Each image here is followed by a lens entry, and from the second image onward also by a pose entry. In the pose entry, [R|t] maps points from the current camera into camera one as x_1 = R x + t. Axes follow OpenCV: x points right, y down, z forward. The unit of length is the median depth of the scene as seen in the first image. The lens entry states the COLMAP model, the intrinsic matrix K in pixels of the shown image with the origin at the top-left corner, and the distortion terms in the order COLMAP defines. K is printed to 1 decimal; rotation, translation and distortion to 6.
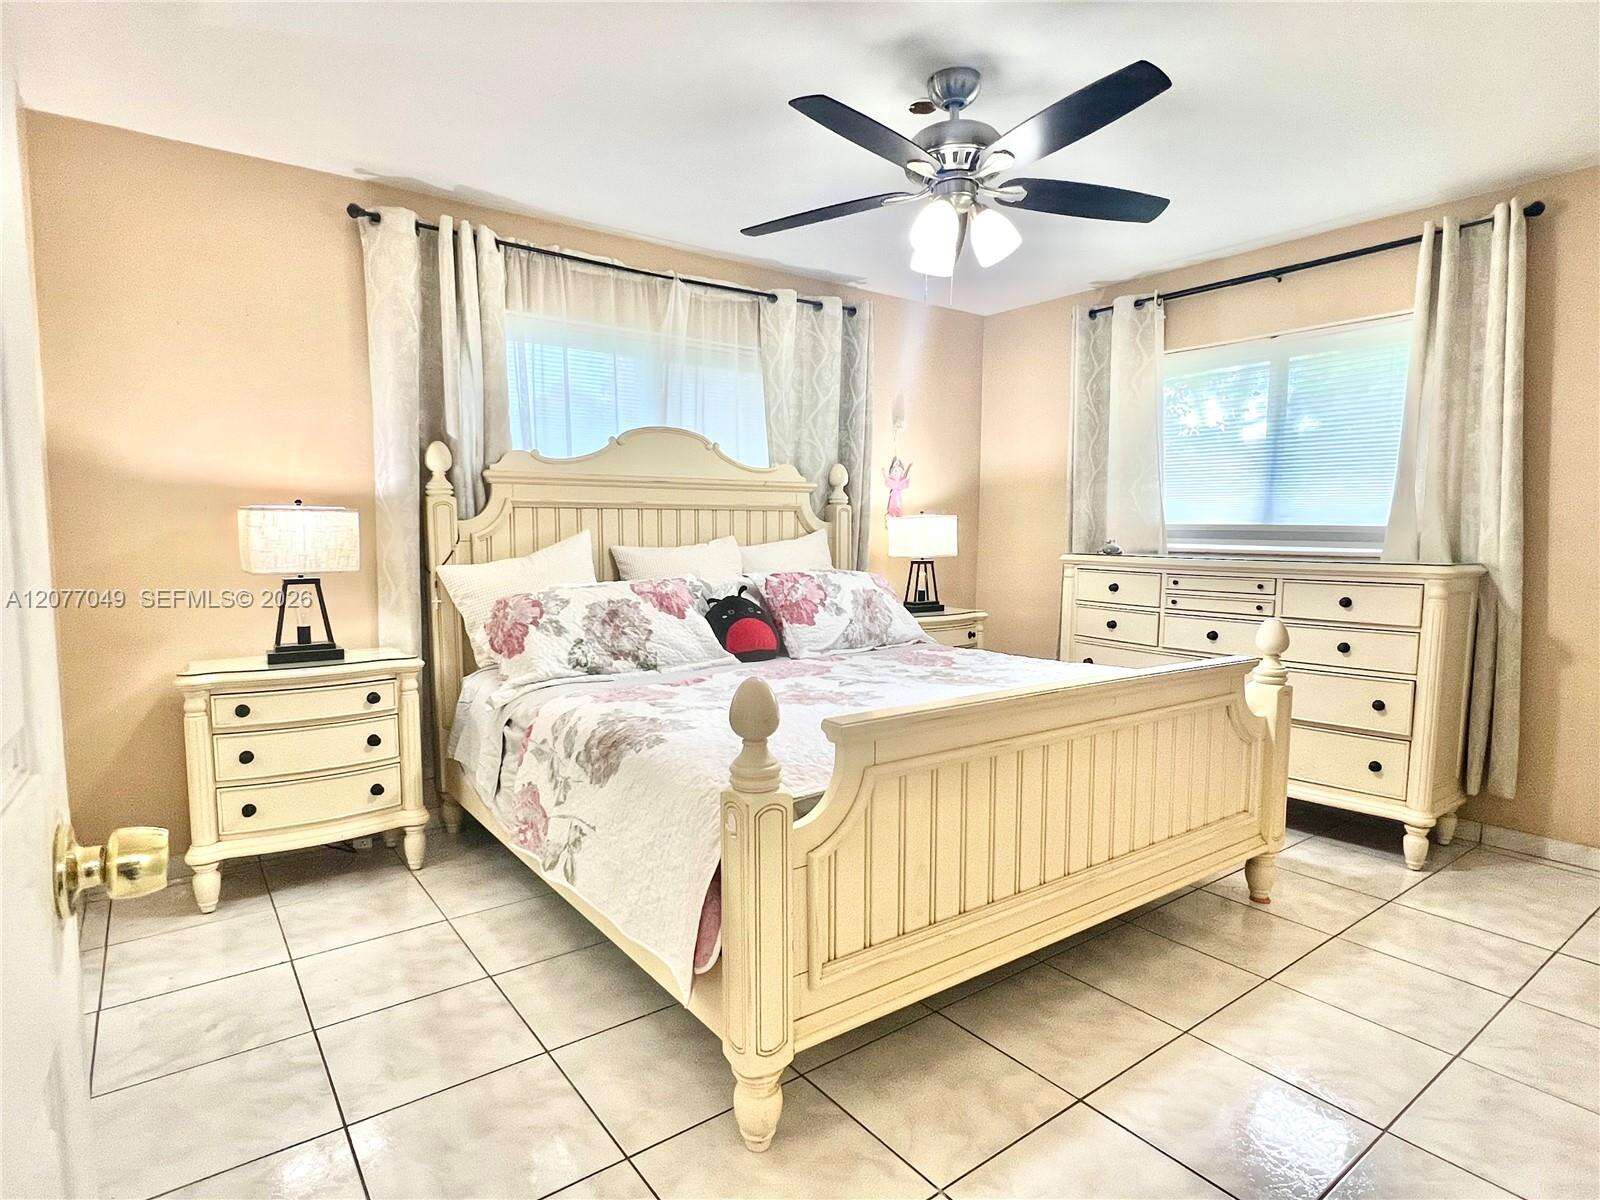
lens RADIAL K [[816.8, 0, 800.0], [0, 816.8, 600.0], [0, 0, 1]] dist [0.001262, 0.001141]
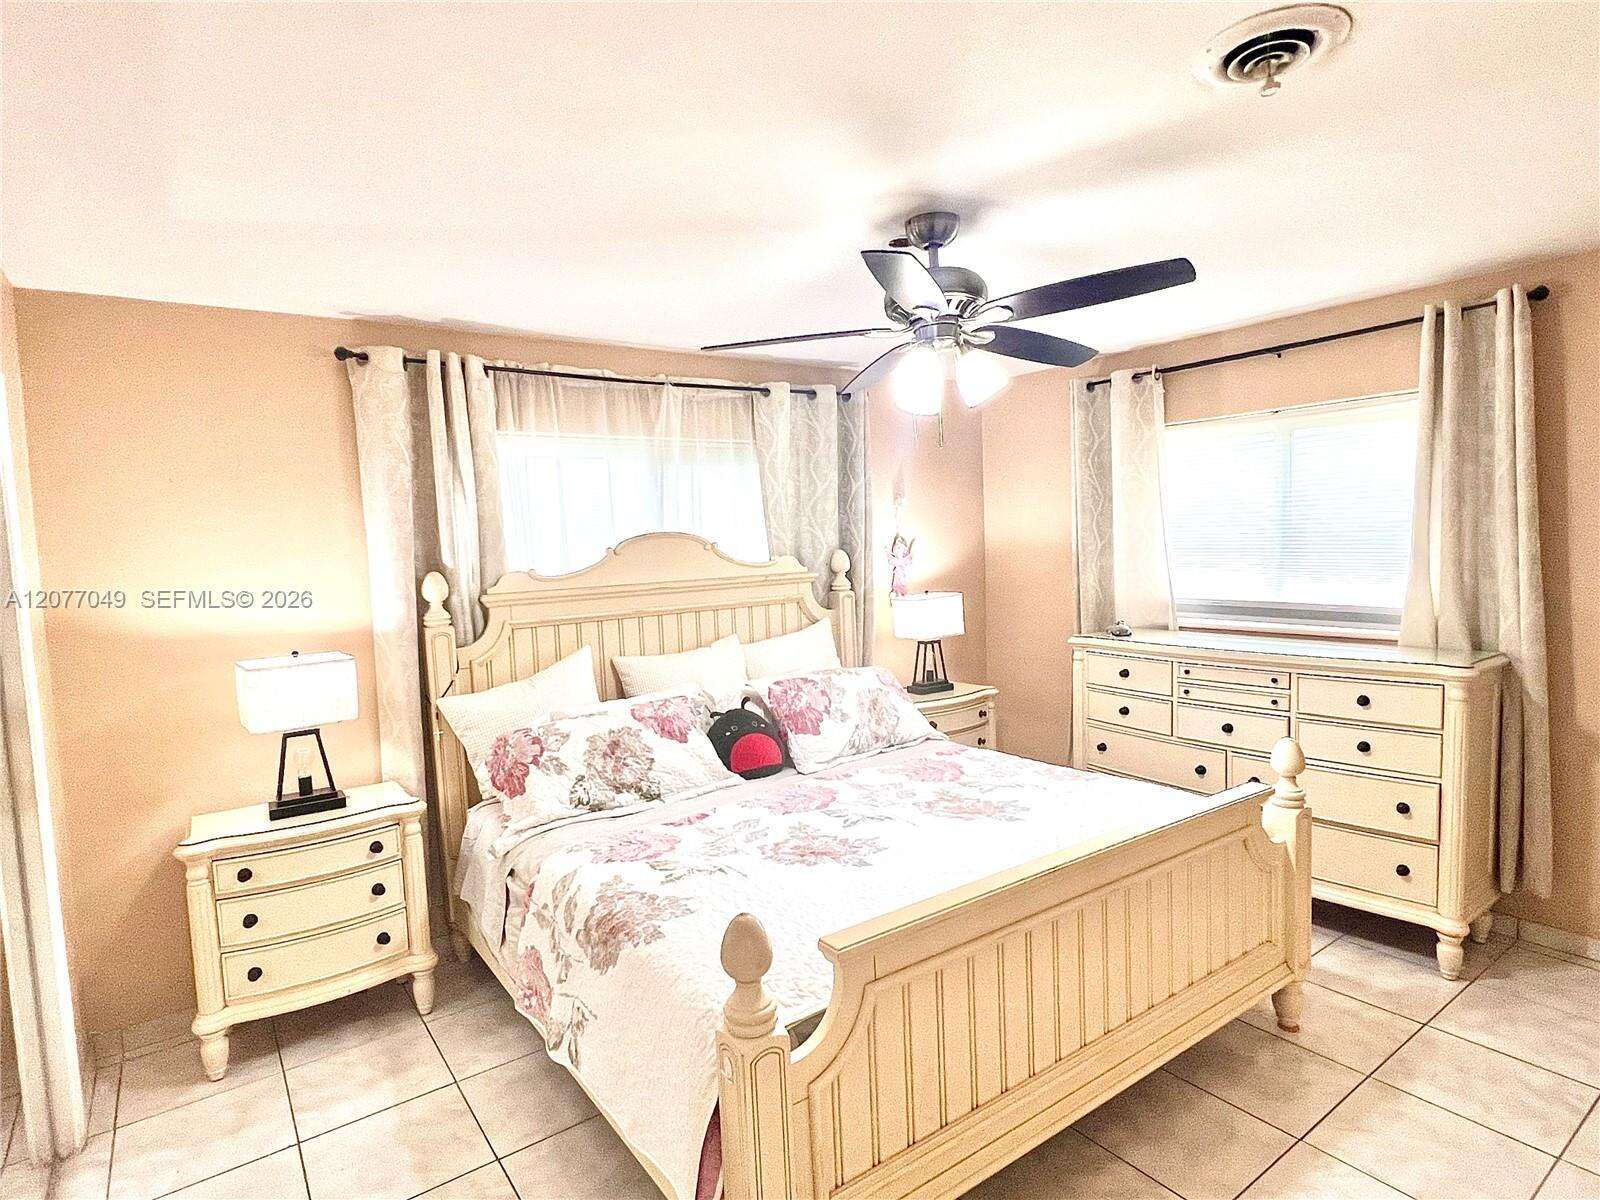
lens RADIAL K [[816.8, 0, 800.0], [0, 816.8, 600.0], [0, 0, 1]] dist [0.001262, 0.001141]
pose [[0.998898, -0.042548, -0.019823, 0.022362], [0.042287, 0.999015, -0.013417, -0.131029], [0.020374, 0.012564, 0.999713, 0.012494]]
